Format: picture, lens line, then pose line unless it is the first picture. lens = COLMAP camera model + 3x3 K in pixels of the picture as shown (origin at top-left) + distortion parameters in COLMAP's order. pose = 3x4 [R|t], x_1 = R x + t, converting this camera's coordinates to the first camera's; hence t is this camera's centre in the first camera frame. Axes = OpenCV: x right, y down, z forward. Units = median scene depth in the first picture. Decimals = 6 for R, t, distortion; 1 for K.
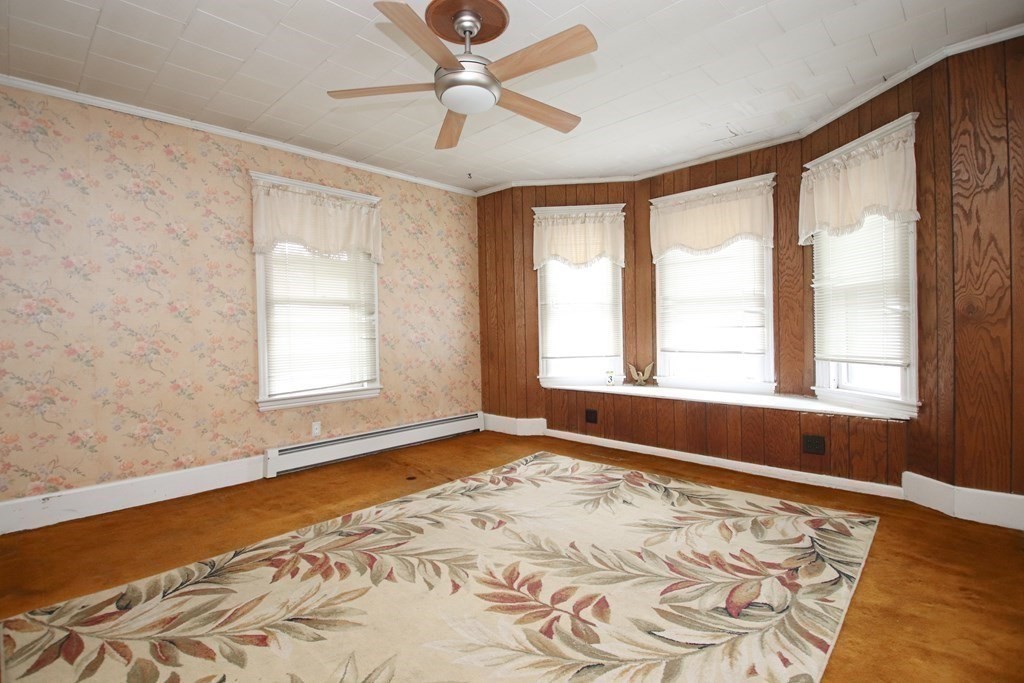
lens RADIAL K [[481.0, 0, 507.4], [0, 481.0, 333.3], [0, 0, 1]] dist [0.014836, -0.018900]
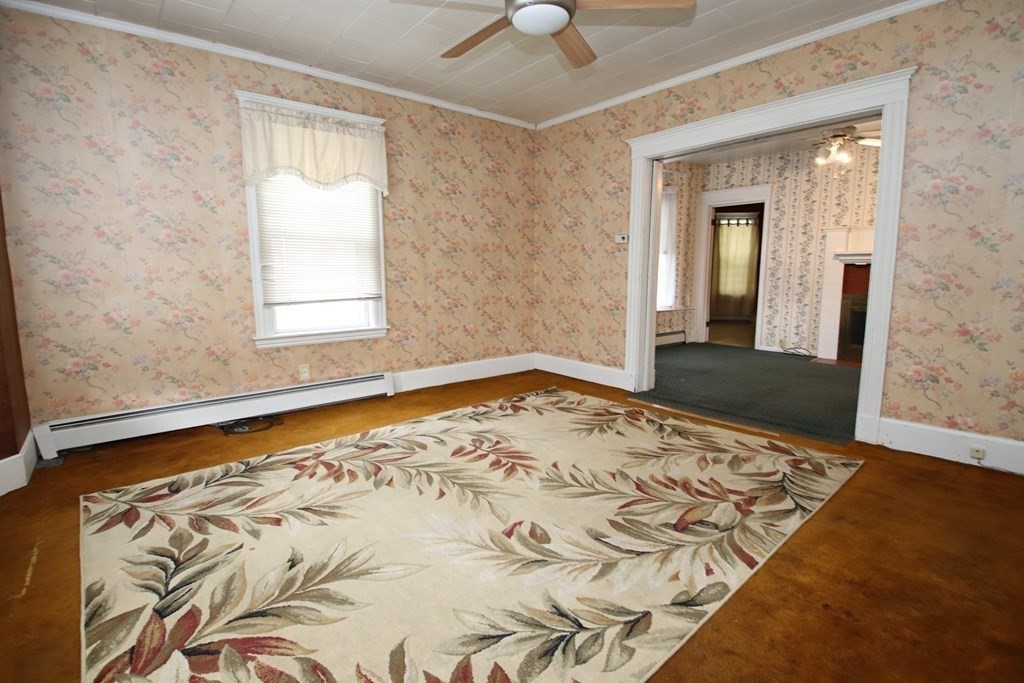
lens RADIAL K [[481.0, 0, 509.7], [0, 481.0, 336.3], [0, 0, 1]] dist [0.014836, -0.018900]
pose [[-0.994018, 0.011017, 0.108660, -0.097028], [0.026077, 0.990066, 0.138167, -0.004775], [-0.106058, 0.140174, -0.984430, 1.675655]]
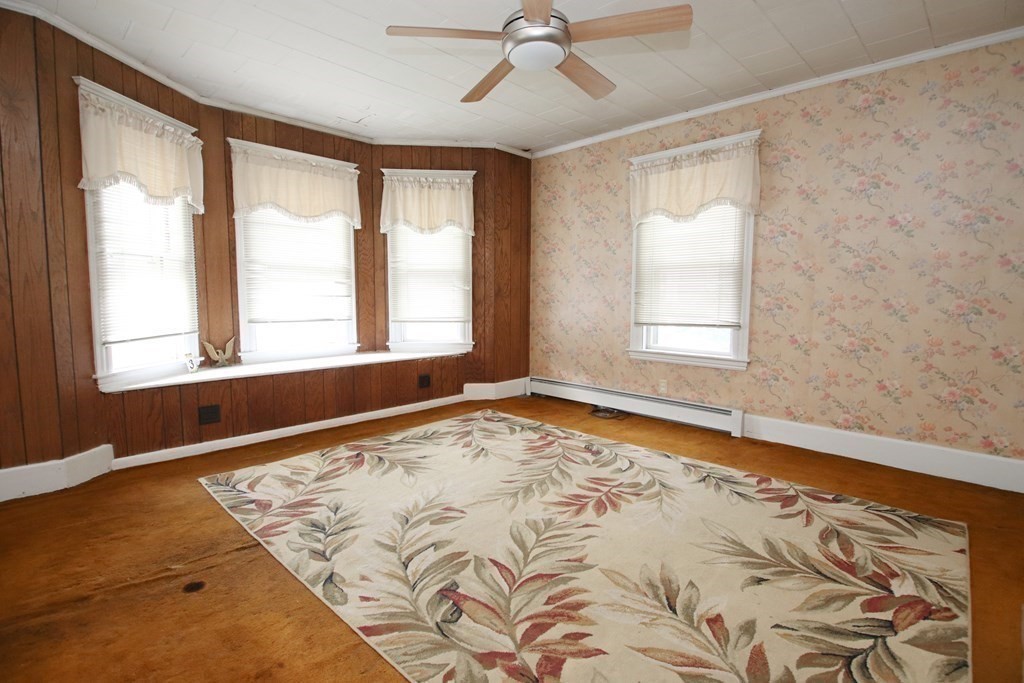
lens RADIAL K [[481.0, 0, 507.5], [0, 481.0, 334.0], [0, 0, 1]] dist [0.014836, -0.018900]
pose [[0.015848, -0.061503, 0.997981, -0.894673], [0.002470, 0.998106, 0.061471, 0.008201], [-0.999871, 0.001490, 0.015970, 0.870300]]
